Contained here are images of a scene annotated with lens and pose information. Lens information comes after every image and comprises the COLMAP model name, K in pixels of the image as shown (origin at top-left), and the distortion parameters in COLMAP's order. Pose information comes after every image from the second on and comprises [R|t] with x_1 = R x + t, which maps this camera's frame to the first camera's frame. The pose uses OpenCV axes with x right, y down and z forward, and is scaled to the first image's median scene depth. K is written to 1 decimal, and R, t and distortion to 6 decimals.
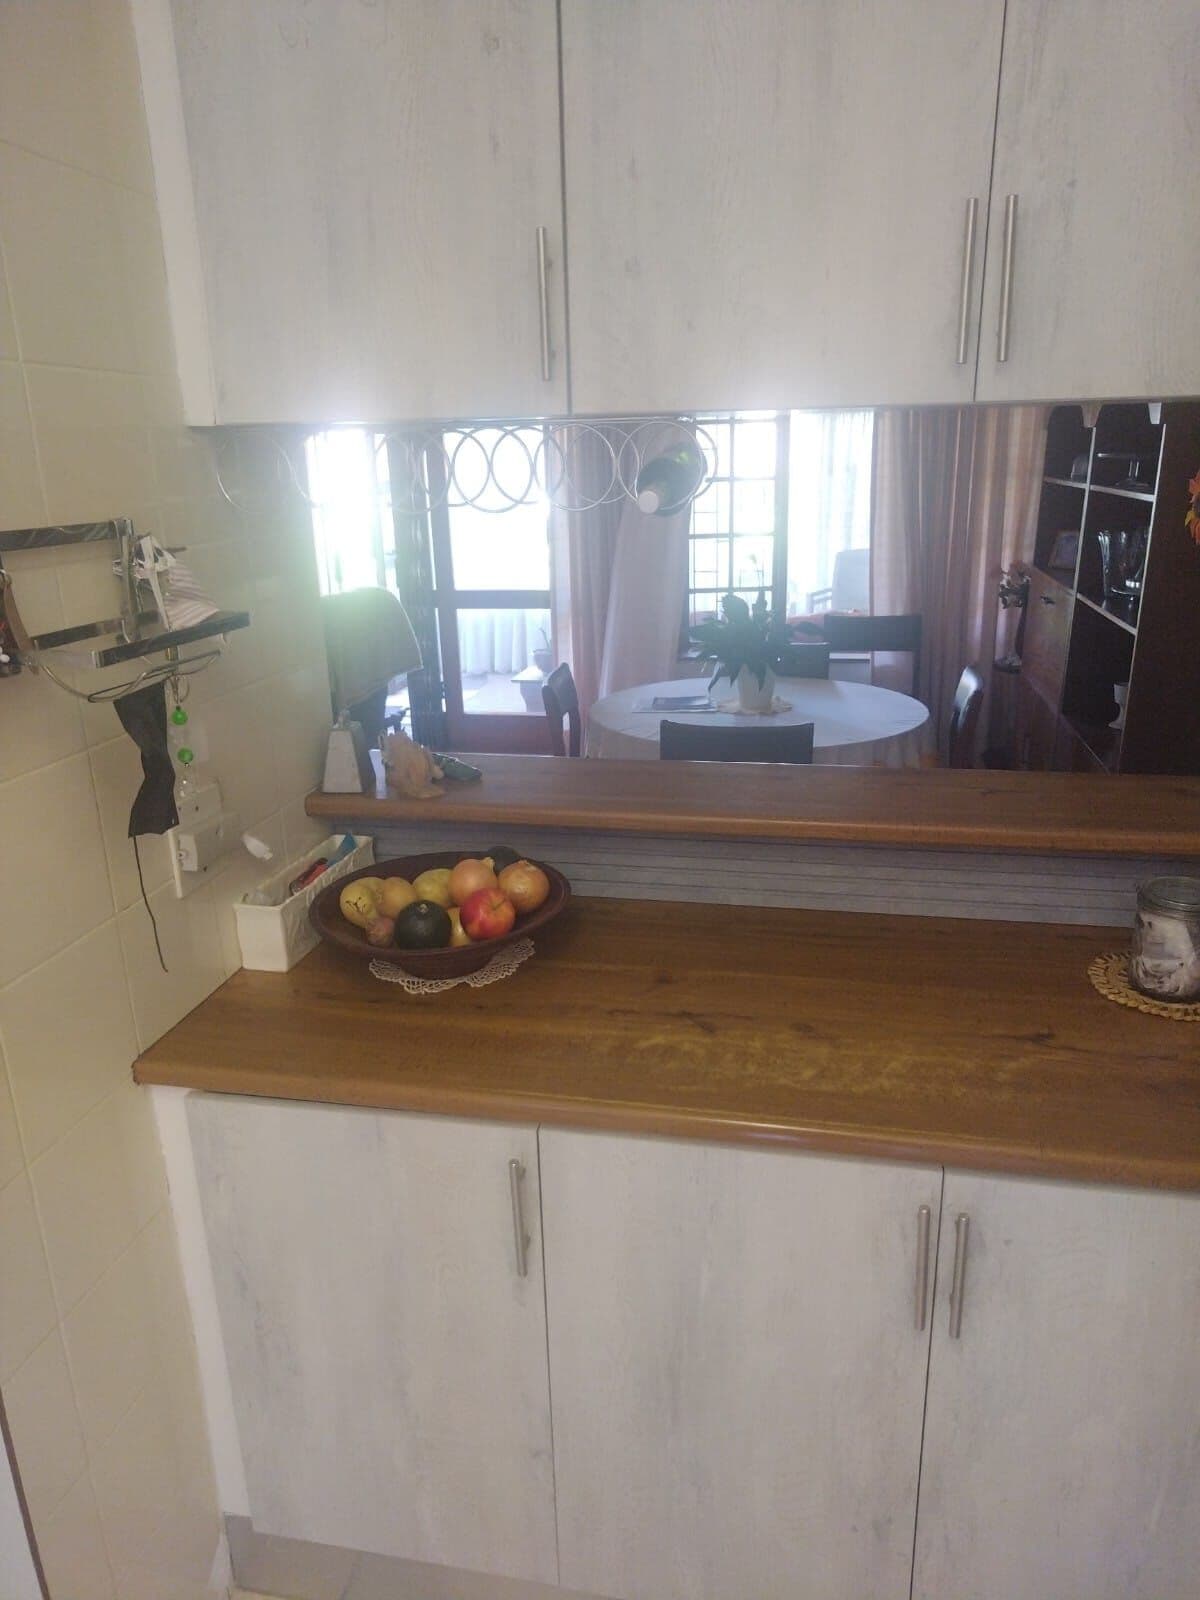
lens RADIAL K [[1104.4, 0, 606.1], [0, 1104.4, 796.0], [0, 0, 1]] dist [0.028508, 0.002198]
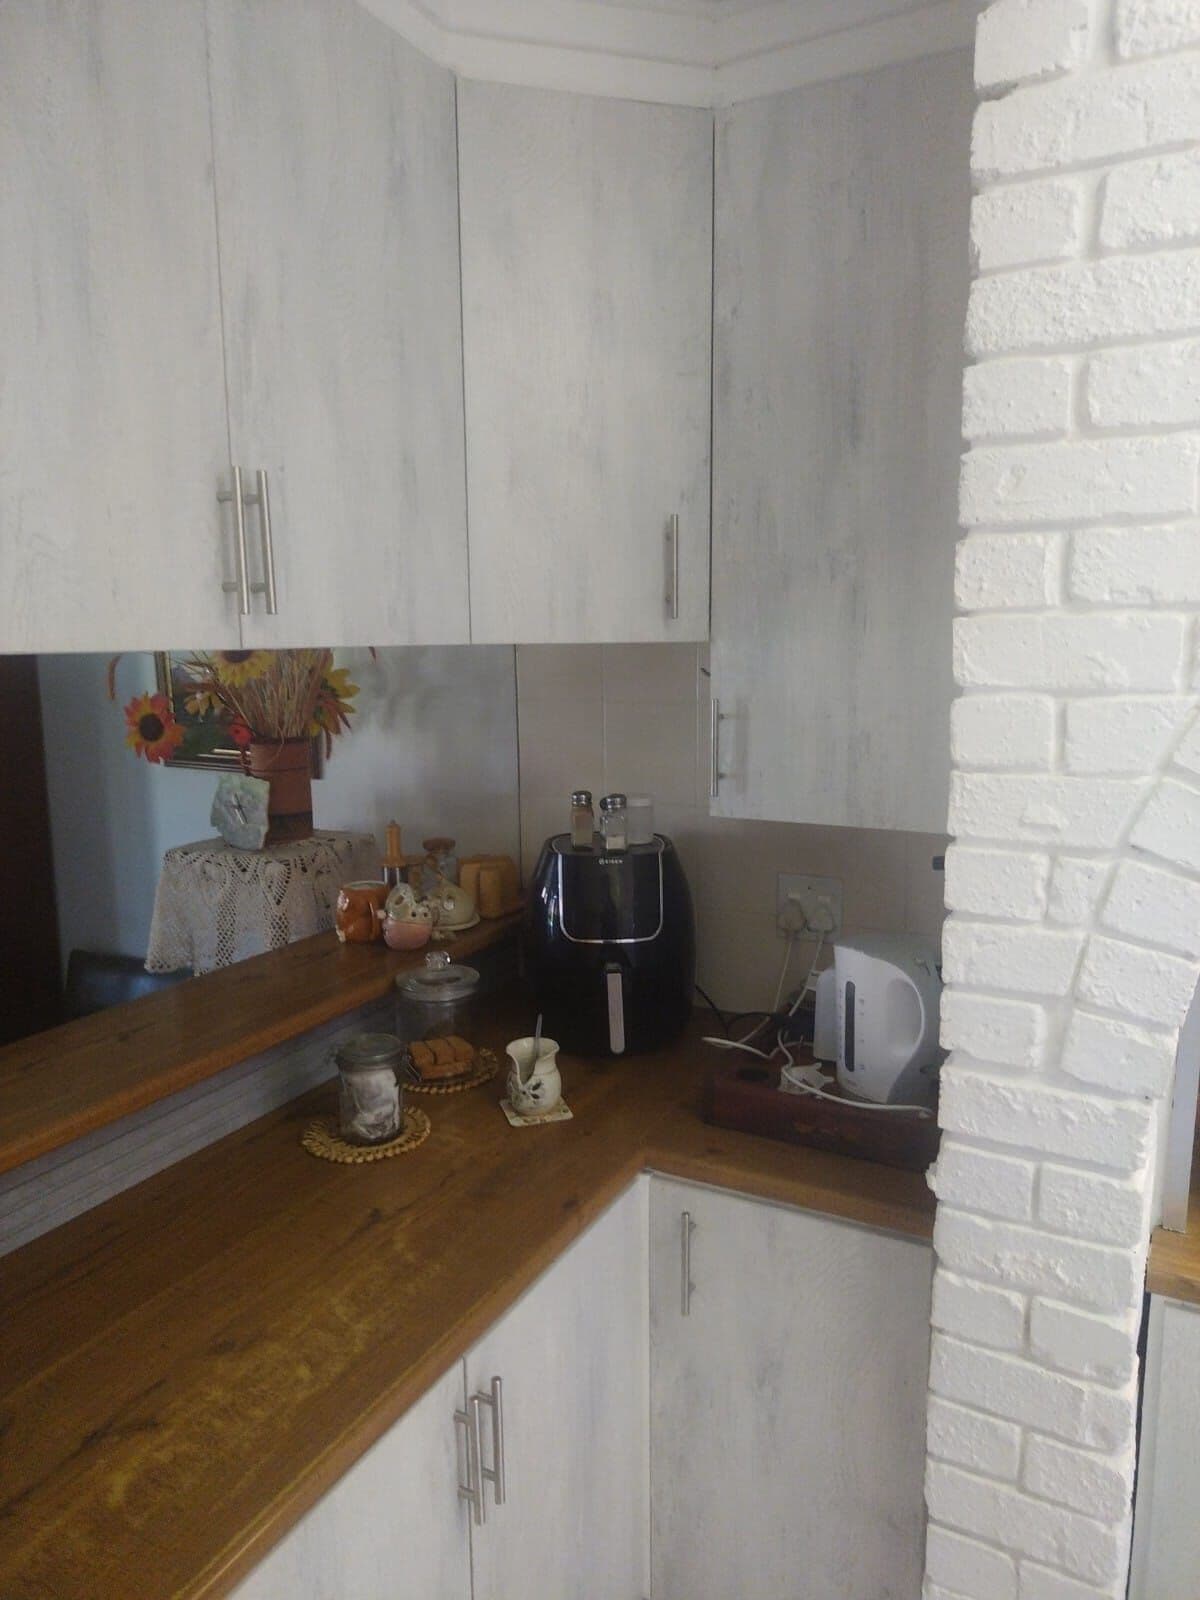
lens RADIAL K [[1104.4, 0, 606.1], [0, 1104.4, 801.1], [0, 0, 1]] dist [0.028508, 0.002198]
pose [[0.283205, -0.131048, 0.950064, -0.512571], [0.291994, 0.955373, 0.044739, -0.148318], [-0.913529, 0.264742, 0.308832, 0.367245]]
